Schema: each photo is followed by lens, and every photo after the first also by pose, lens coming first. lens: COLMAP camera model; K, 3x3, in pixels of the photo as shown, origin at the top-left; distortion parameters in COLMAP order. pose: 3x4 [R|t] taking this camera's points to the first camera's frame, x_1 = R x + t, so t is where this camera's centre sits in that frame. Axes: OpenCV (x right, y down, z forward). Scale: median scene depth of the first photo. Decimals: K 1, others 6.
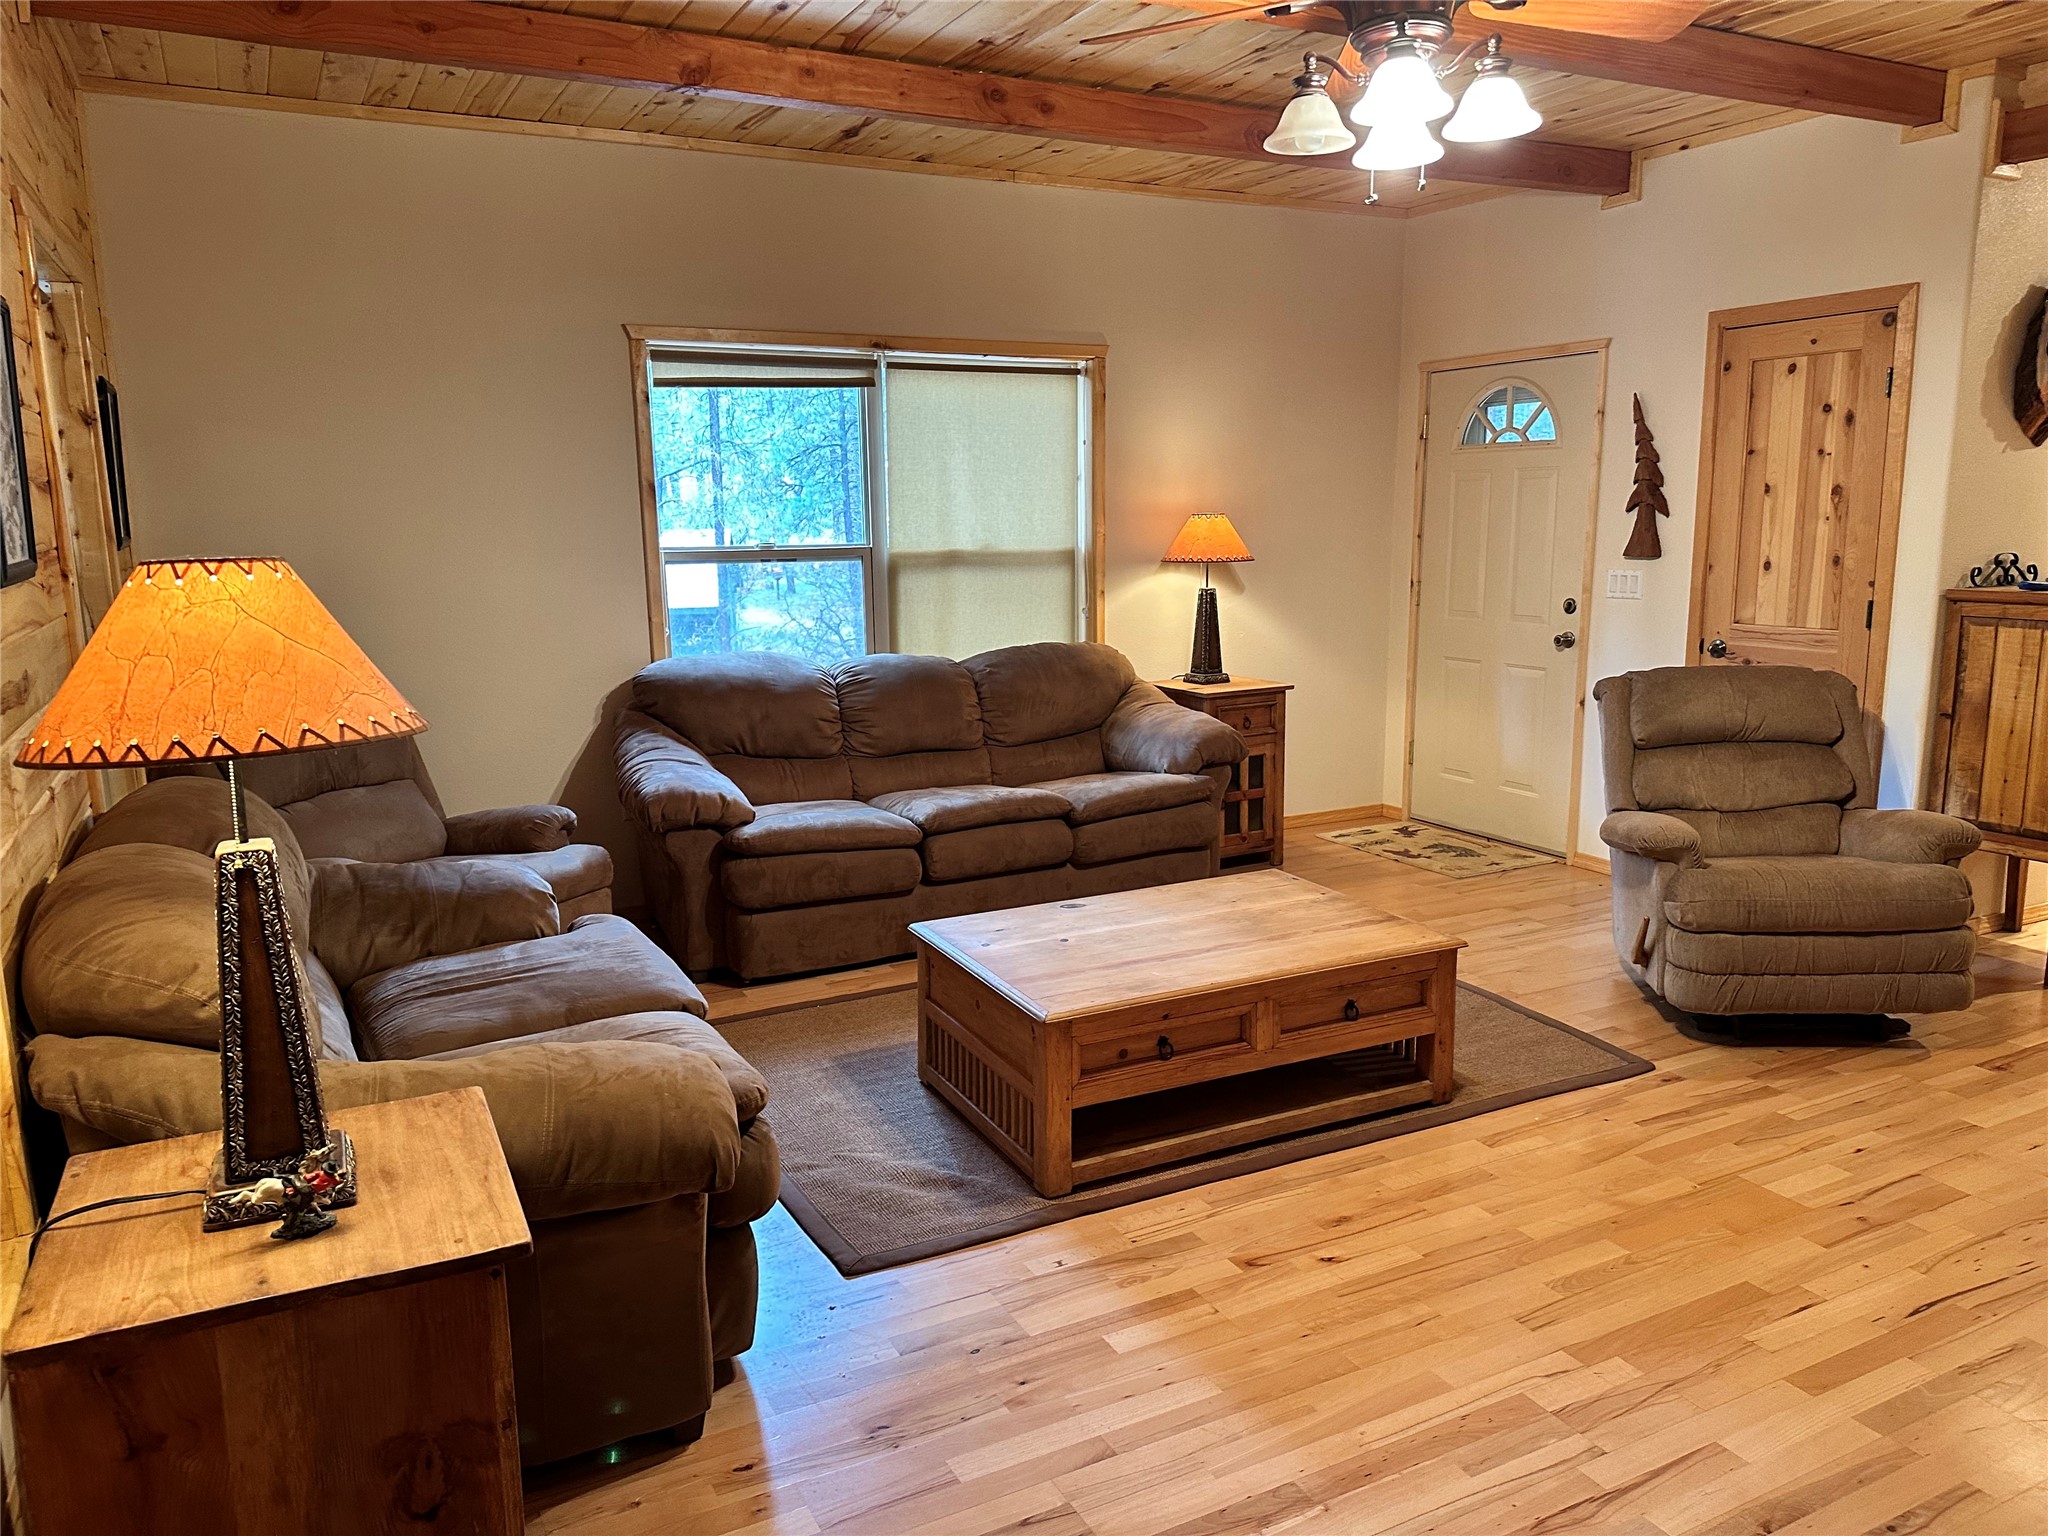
lens RADIAL K [[1436.1, 0, 1022.8], [0, 1436.1, 774.6], [0, 0, 1]] dist [0.039238, -0.043673]
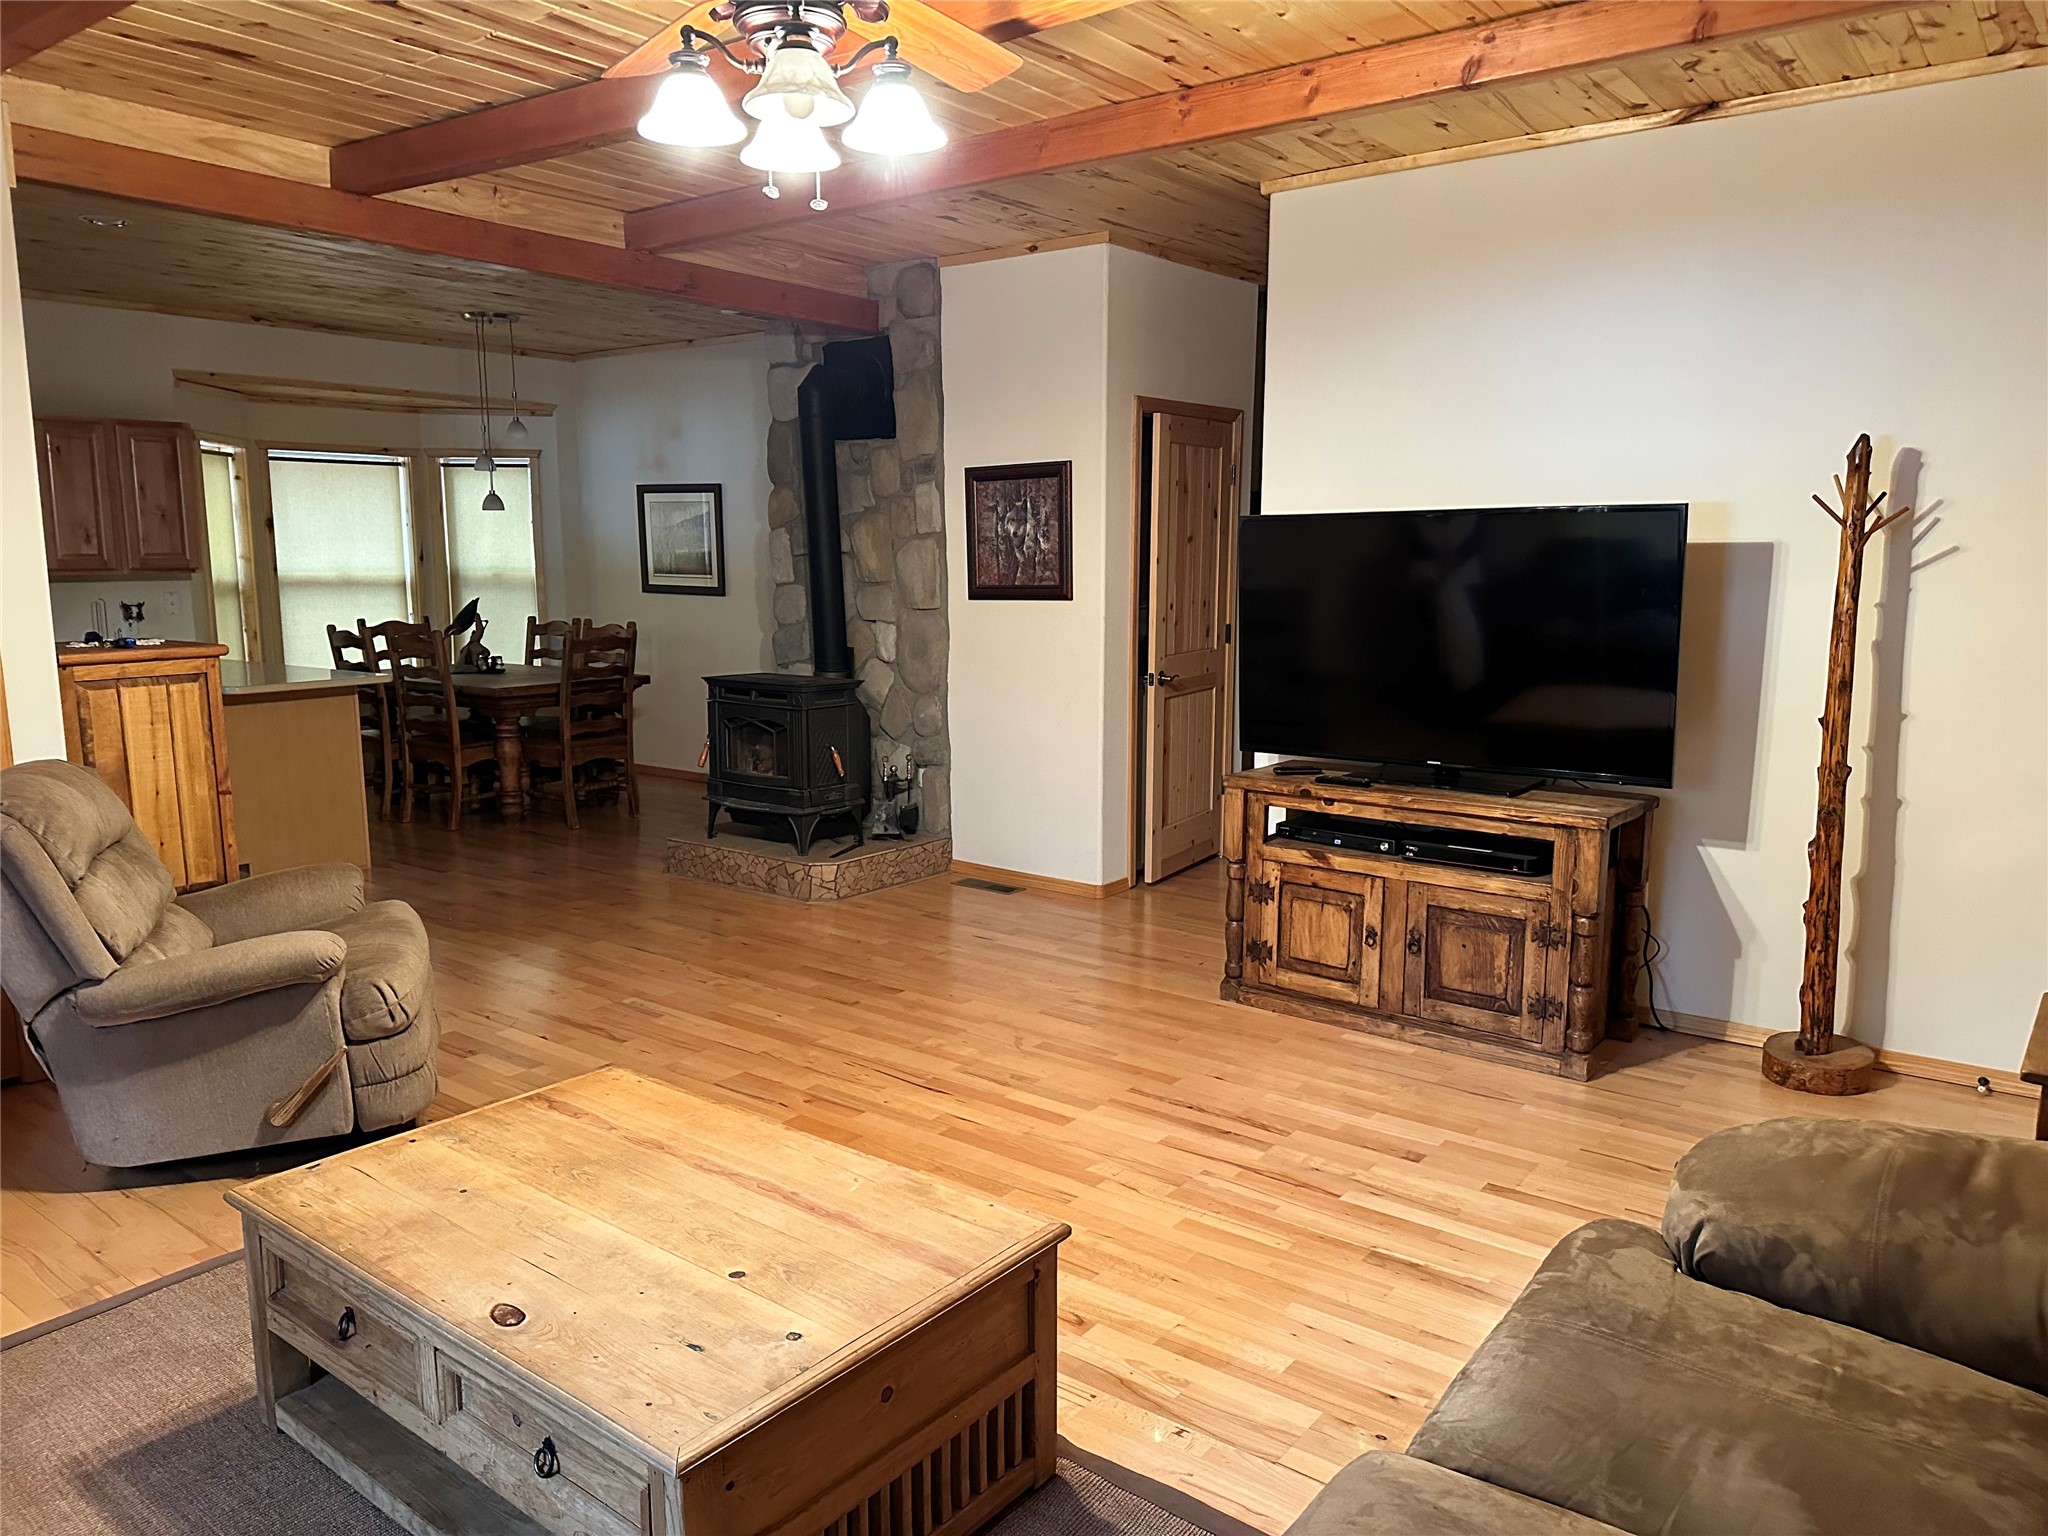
lens RADIAL K [[1416.5, 0, 1032.8], [0, 1416.5, 775.8], [0, 0, 1]] dist [0.140779, -0.245024]
pose [[-0.432330, -0.126937, 0.892736, -0.493803], [0.179119, 0.958223, 0.222991, -0.177925], [-0.883746, 0.256312, -0.391531, 1.025962]]
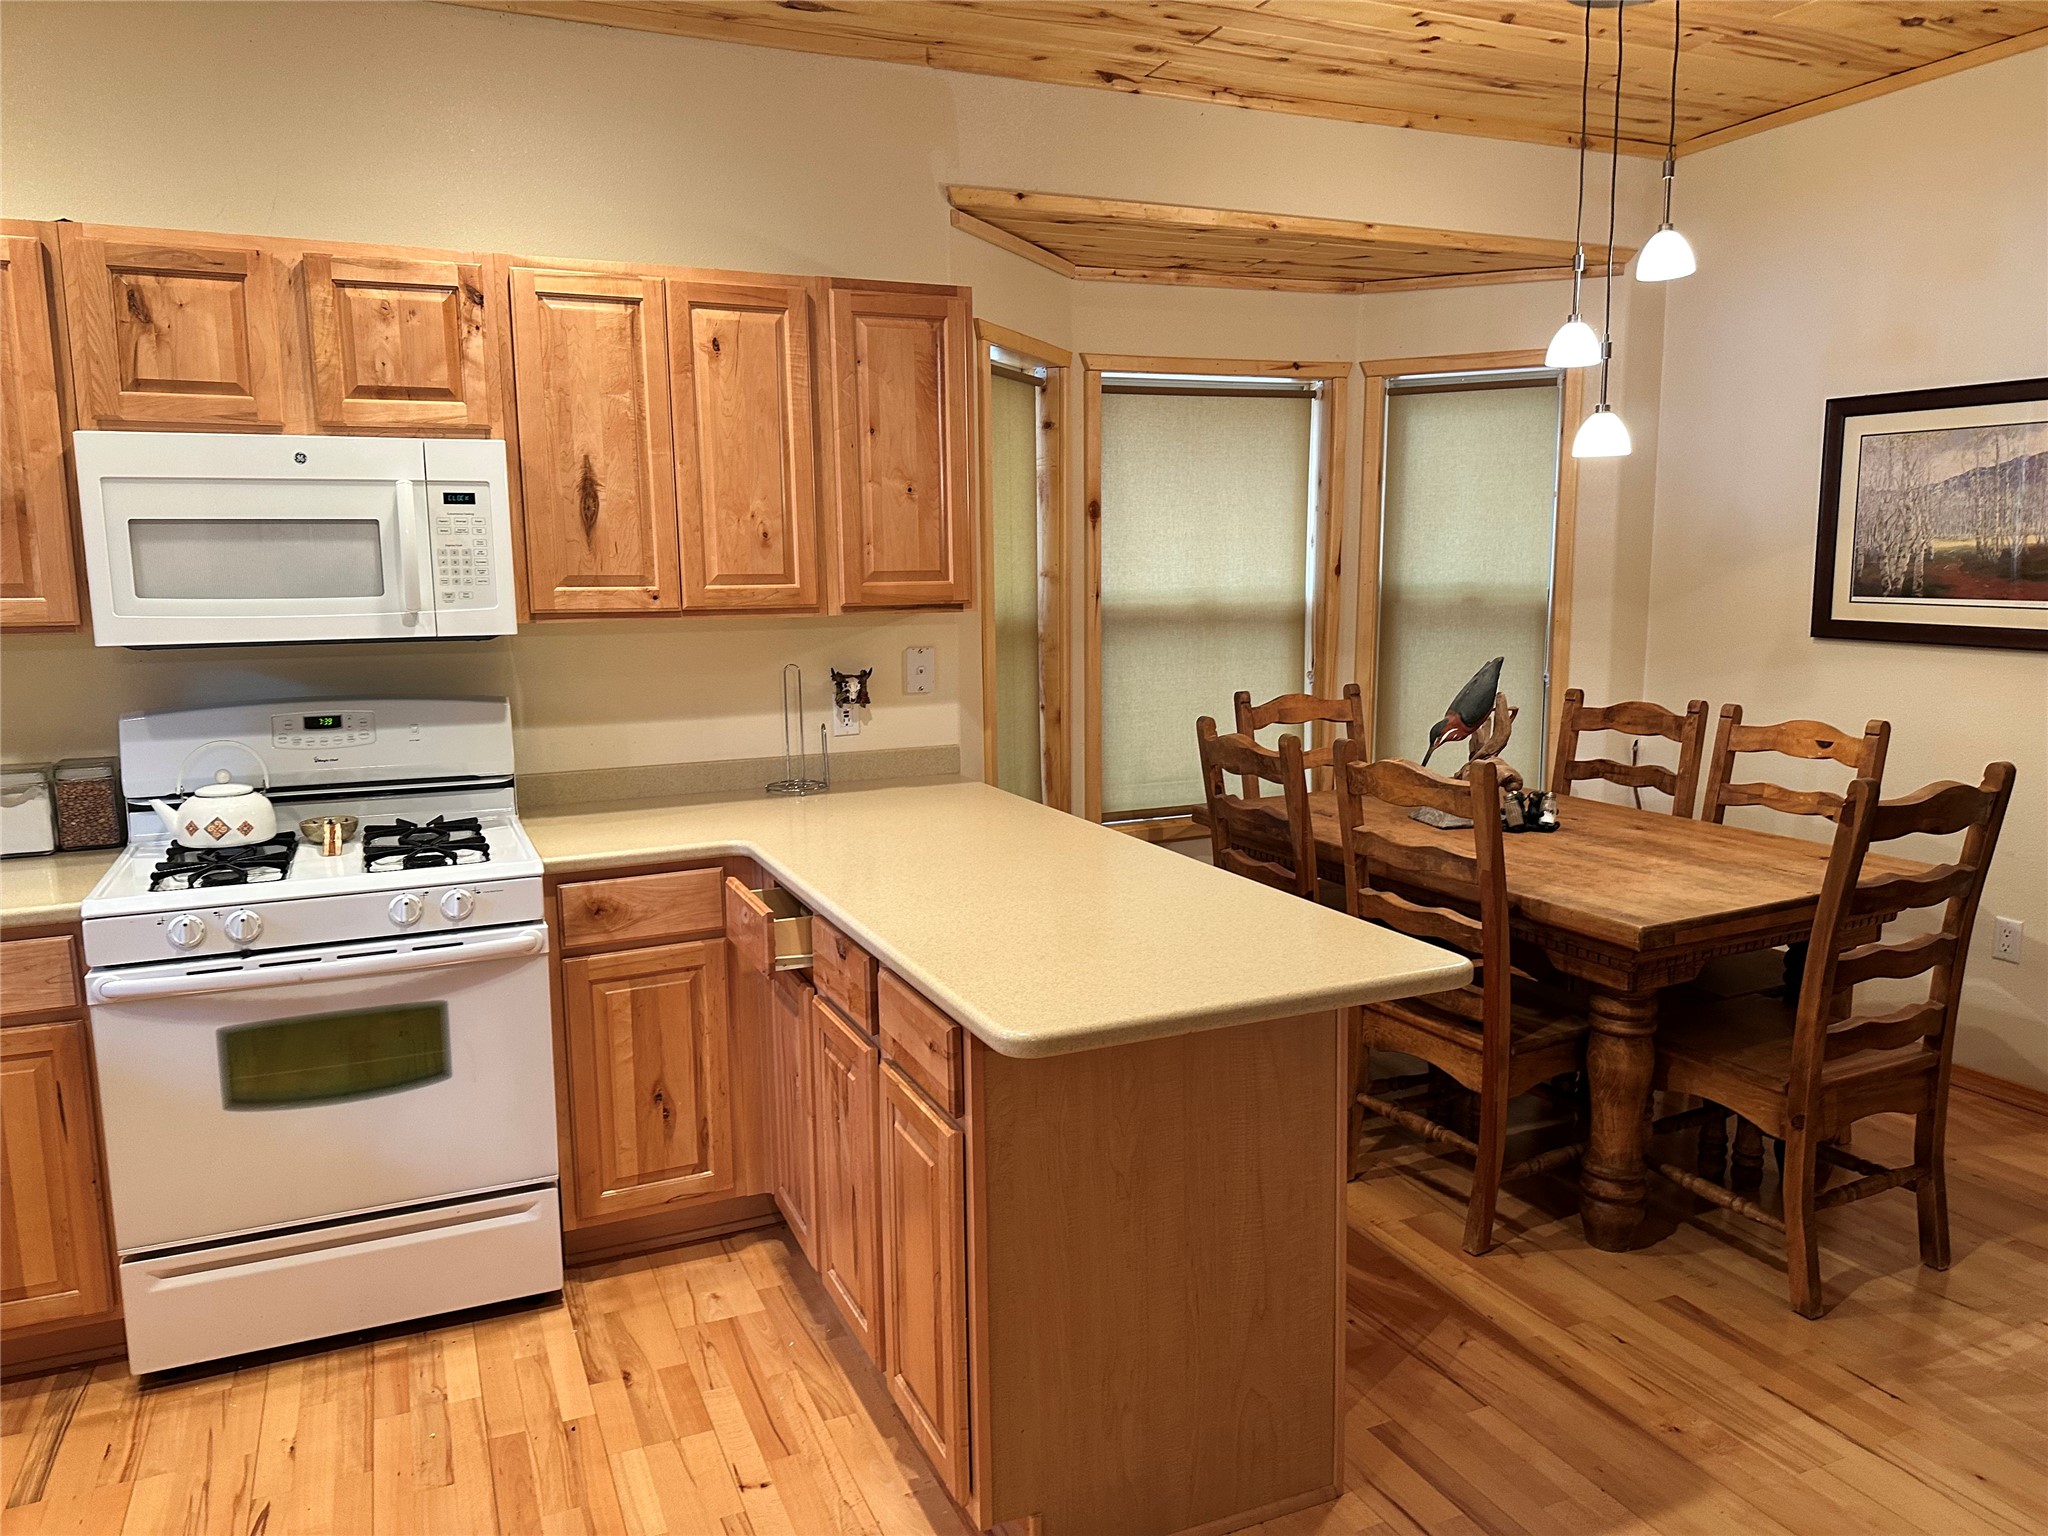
lens RADIAL K [[1429.1, 0, 1019.0], [0, 1429.1, 765.2], [0, 0, 1]] dist [0.115909, -0.150706]
pose [[0.055631, -0.132262, 0.989652, 0.884849], [0.204112, 0.971761, 0.118398, -0.215414], [-0.977366, 0.195414, 0.081057, 1.105607]]
